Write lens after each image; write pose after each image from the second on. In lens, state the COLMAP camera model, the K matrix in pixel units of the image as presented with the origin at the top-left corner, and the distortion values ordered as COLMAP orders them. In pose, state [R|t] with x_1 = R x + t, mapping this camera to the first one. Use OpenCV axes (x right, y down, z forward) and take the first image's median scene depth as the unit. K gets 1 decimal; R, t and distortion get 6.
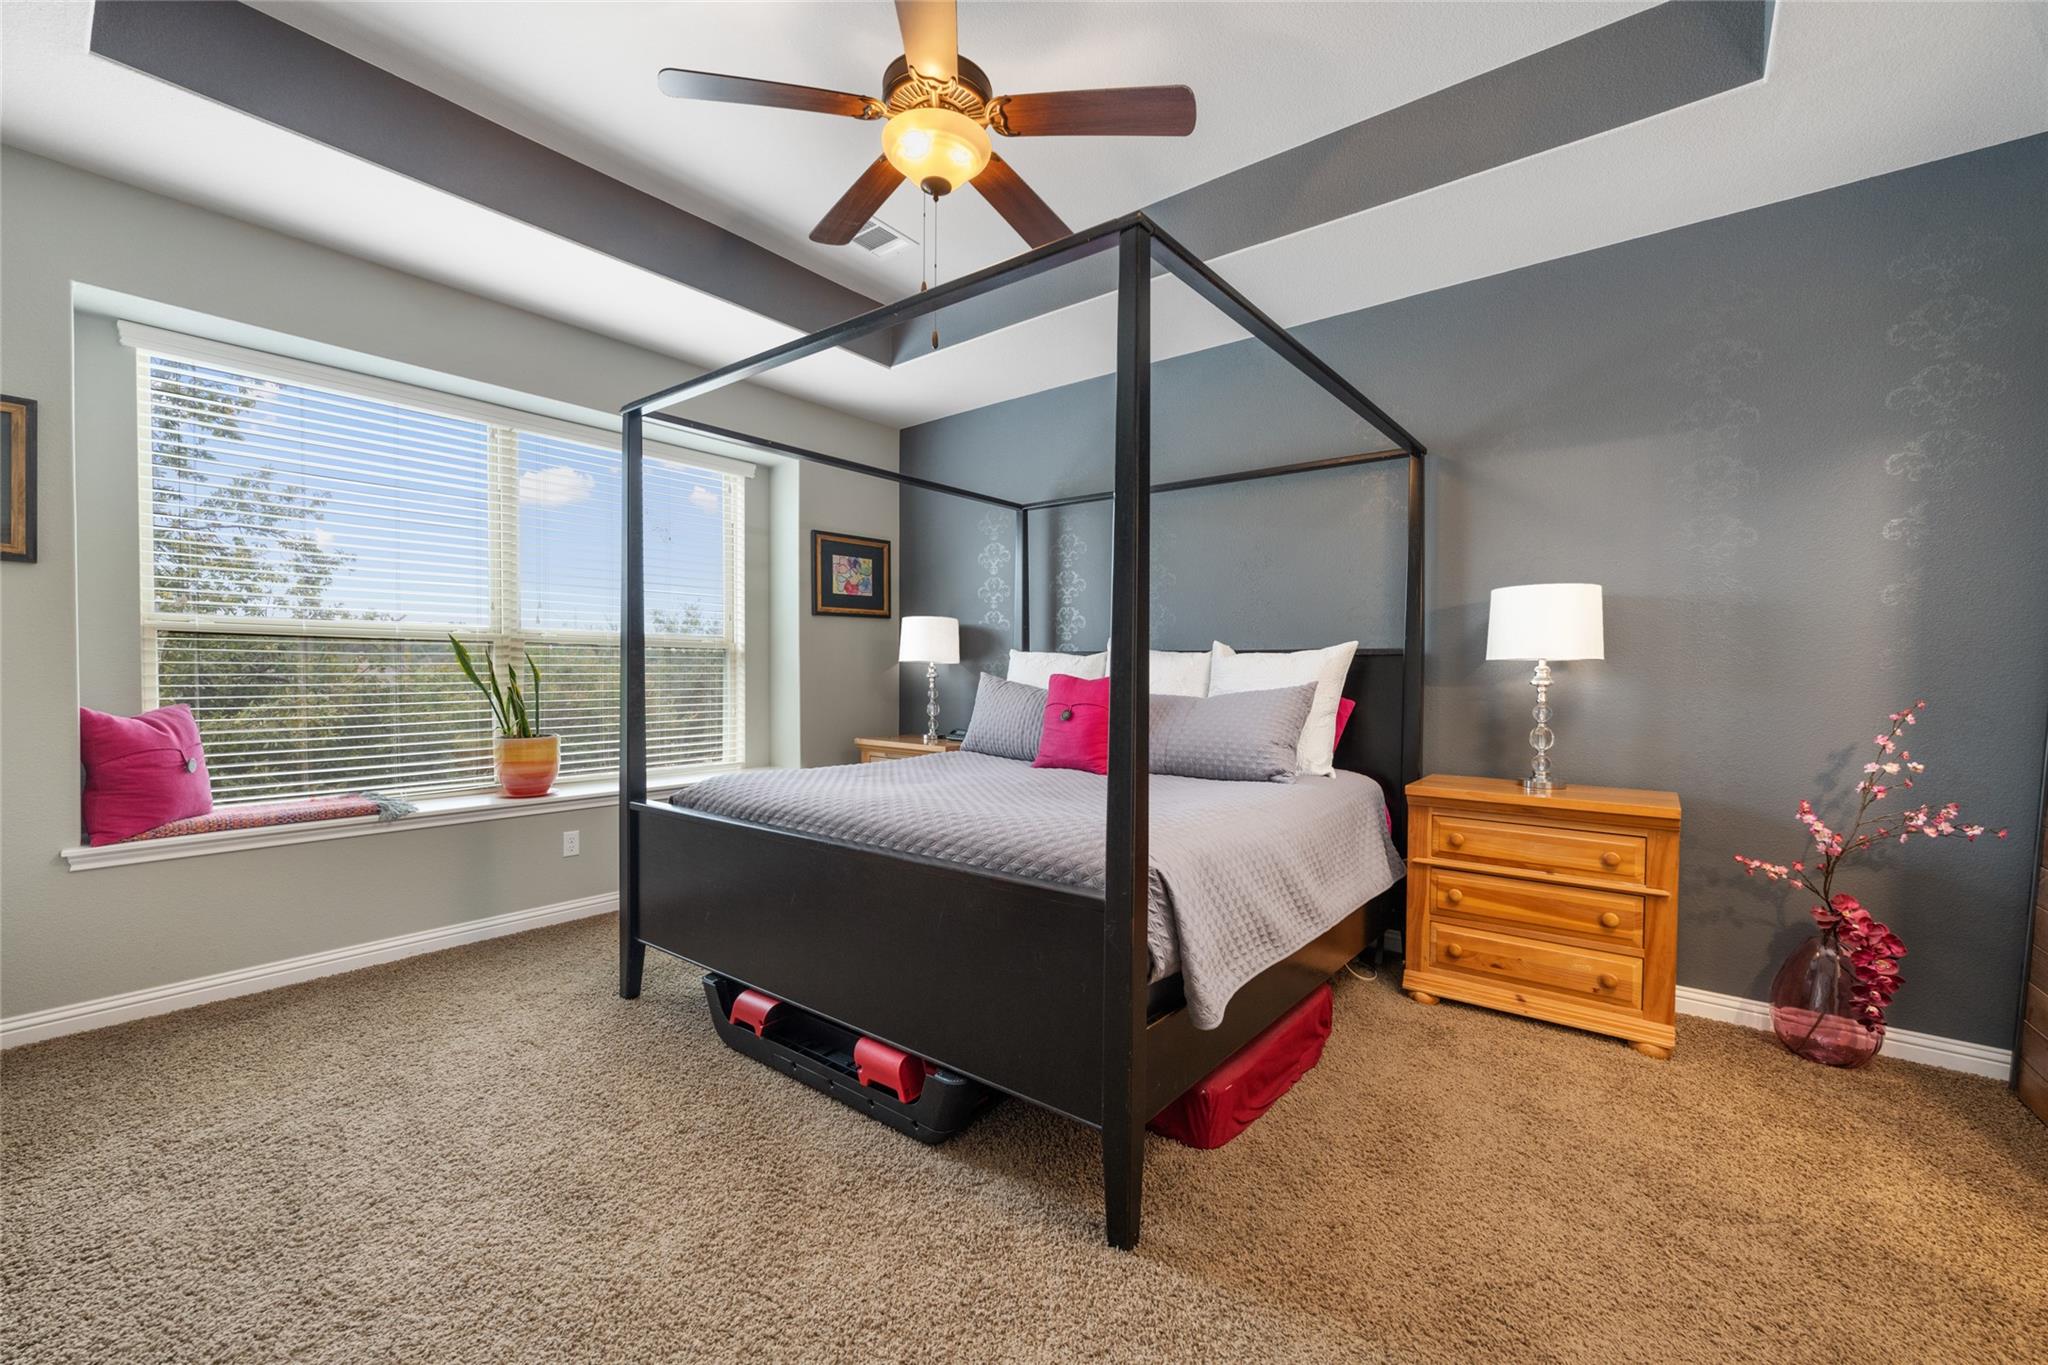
lens RADIAL K [[825.1, 0, 1037.0], [0, 825.1, 685.4], [0, 0, 1]] dist [-0.002398, -0.000169]
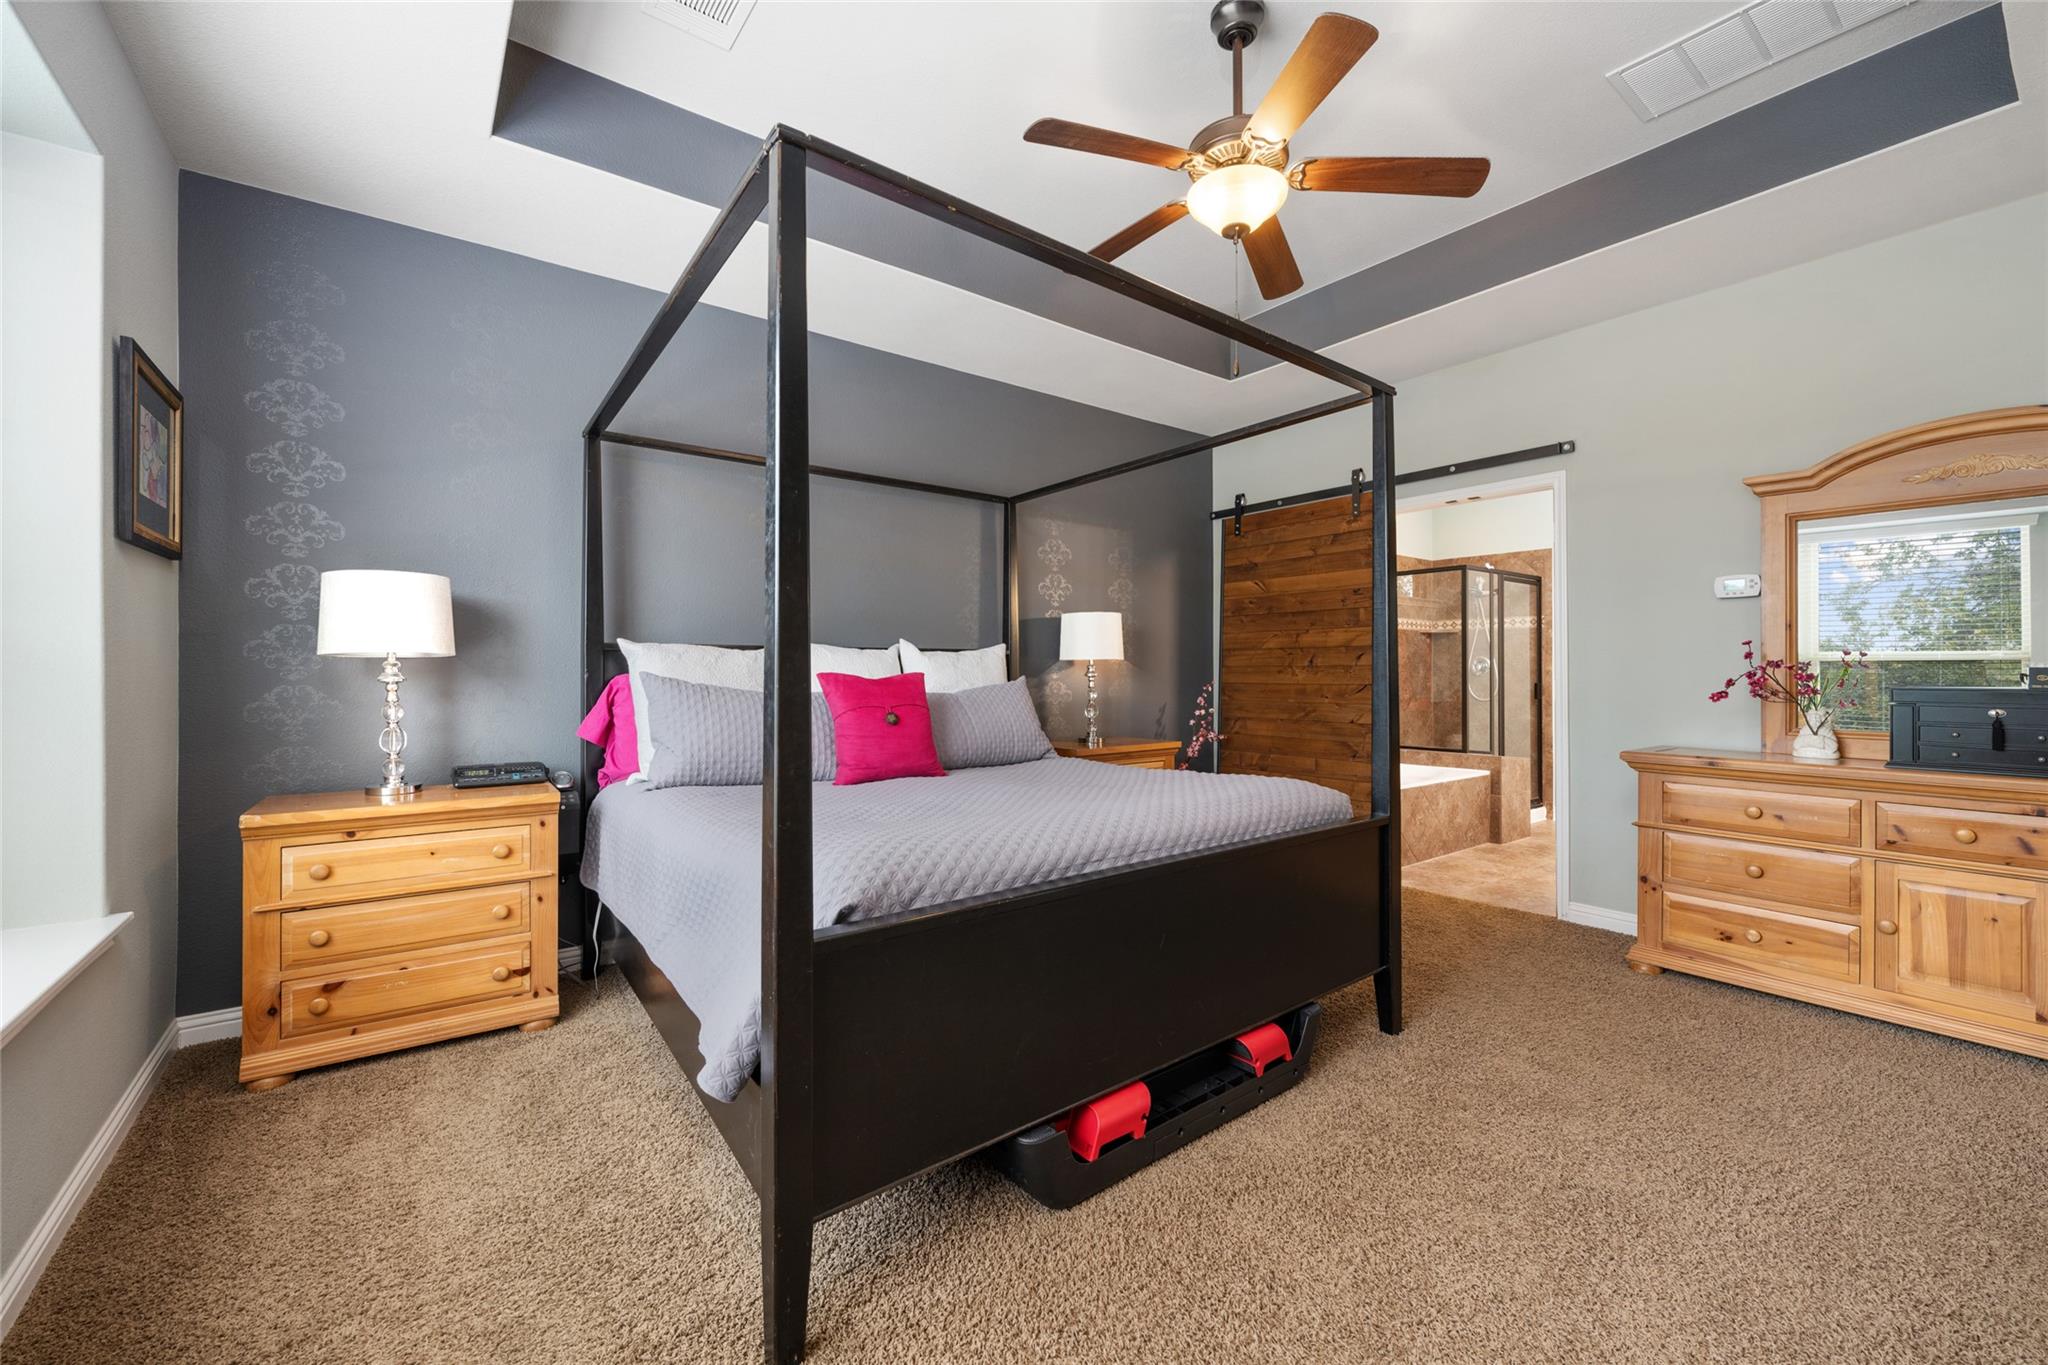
lens RADIAL K [[825.1, 0, 1035.8], [0, 825.1, 664.9], [0, 0, 1]] dist [-0.002398, -0.000169]
pose [[0.237048, -0.001172, 0.971497, -0.662290], [0.020097, 0.999791, -0.003698, -0.013950], [-0.971290, 0.020401, 0.237022, 0.531484]]
